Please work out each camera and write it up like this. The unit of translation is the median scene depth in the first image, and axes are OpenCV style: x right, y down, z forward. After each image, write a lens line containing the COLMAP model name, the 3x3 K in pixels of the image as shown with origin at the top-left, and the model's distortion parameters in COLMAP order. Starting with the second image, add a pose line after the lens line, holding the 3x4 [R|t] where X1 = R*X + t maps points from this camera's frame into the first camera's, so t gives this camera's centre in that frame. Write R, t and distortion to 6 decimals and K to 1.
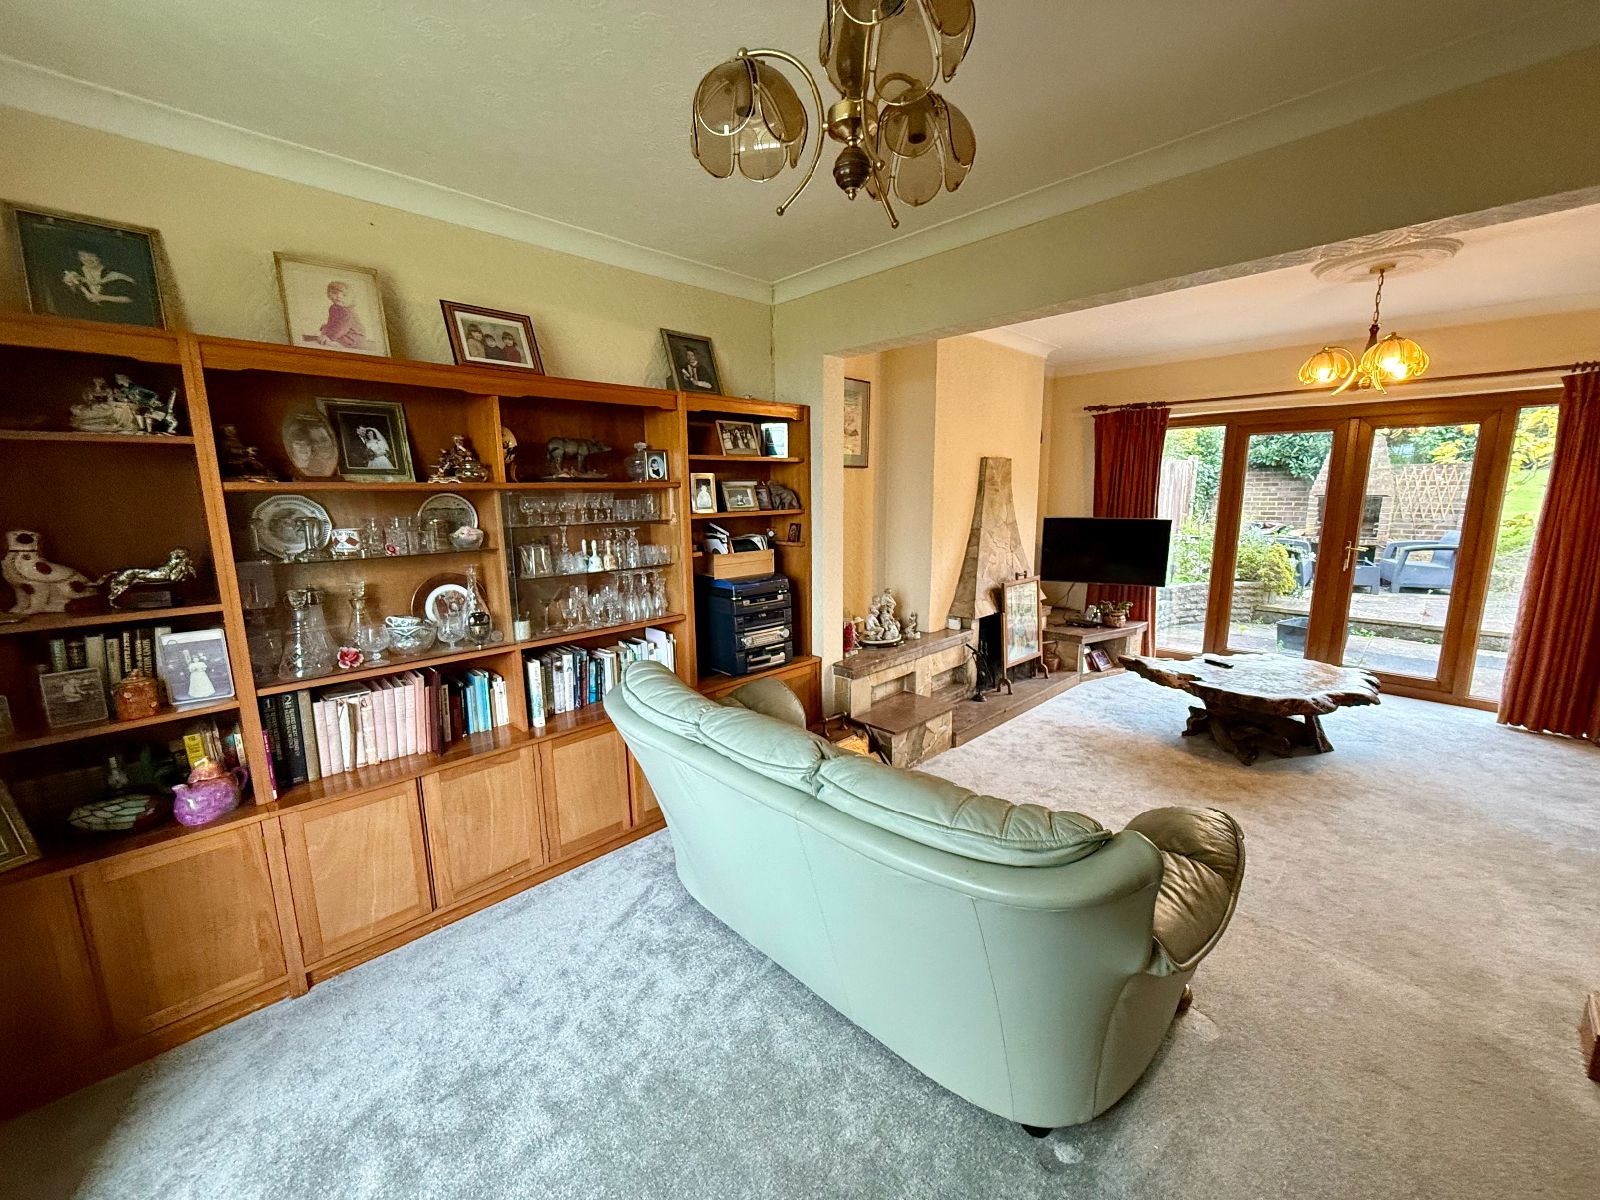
lens RADIAL K [[641.3, 0, 800.0], [0, 641.3, 600.0], [0, 0, 1]] dist [-0.000088, -0.000006]
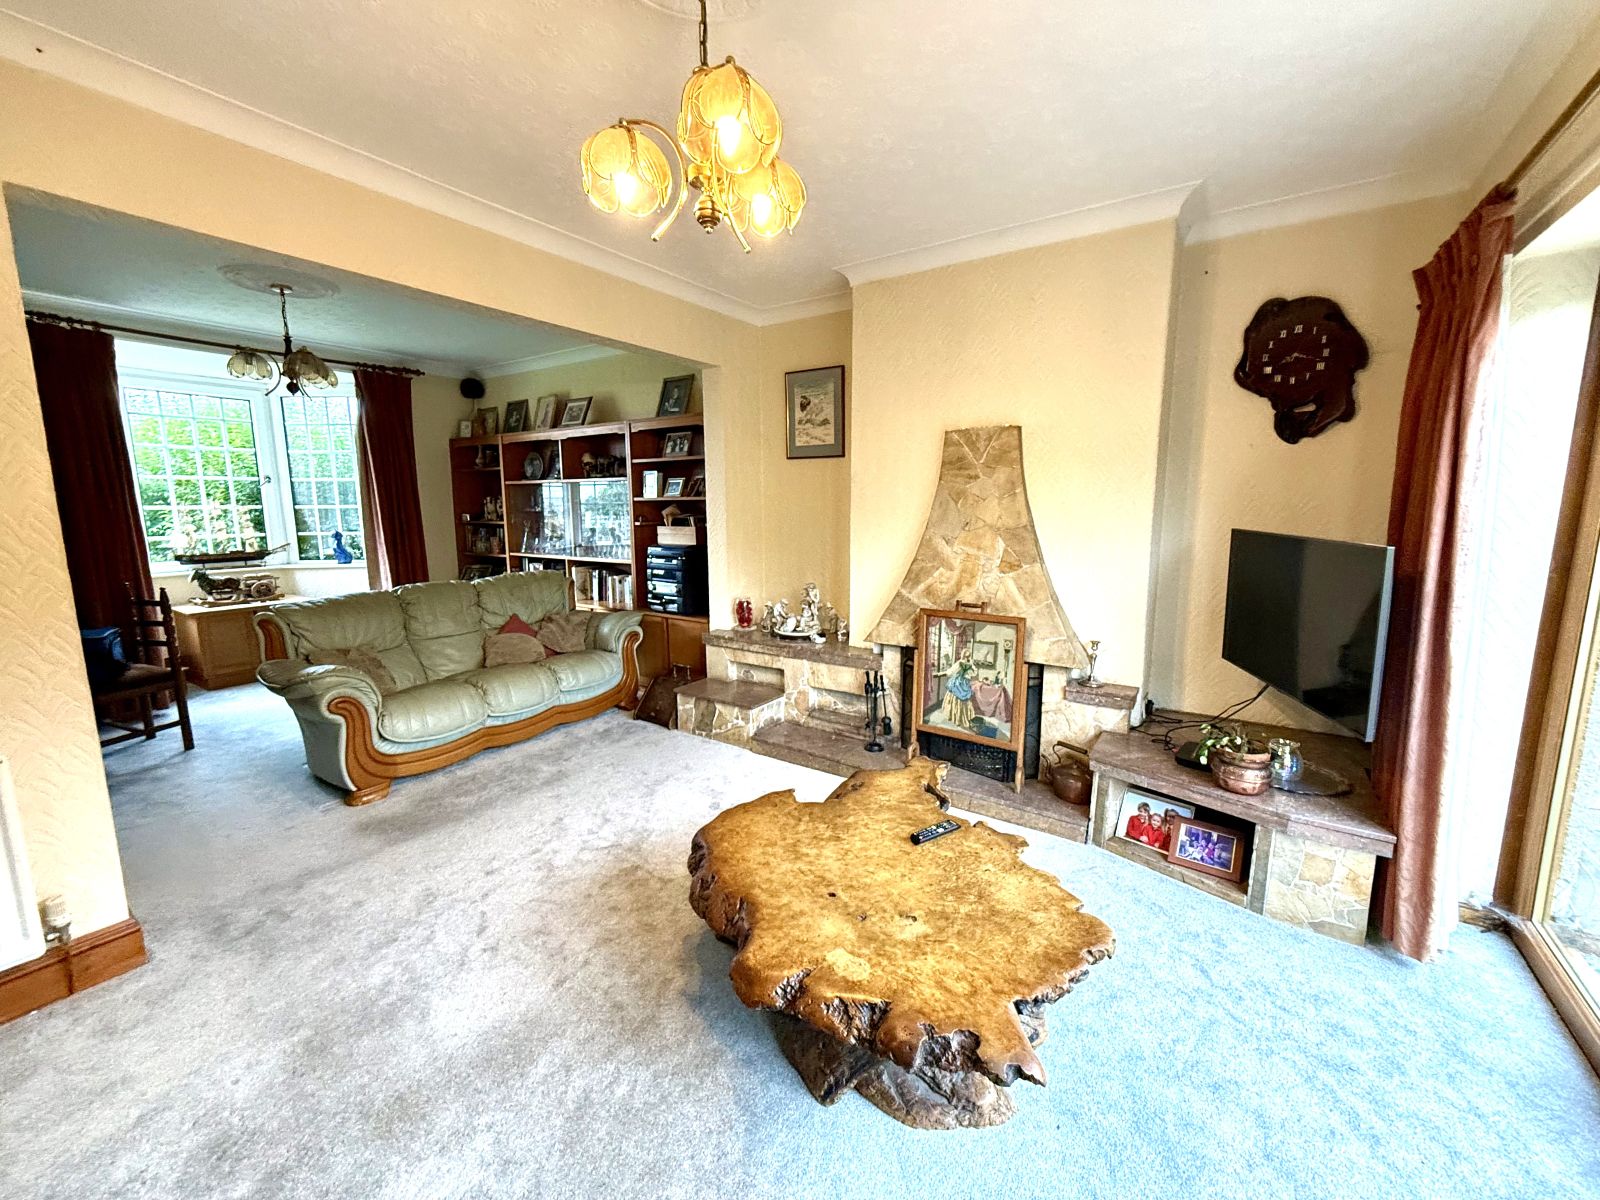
lens RADIAL K [[641.3, 0, 800.0], [0, 641.3, 600.0], [0, 0, 1]] dist [-0.000088, -0.000006]
pose [[0.196236, 0.159869, -0.967436, 1.323776], [-0.165645, 0.977845, 0.127989, -0.140855], [0.966464, 0.135135, 0.218370, 0.972558]]
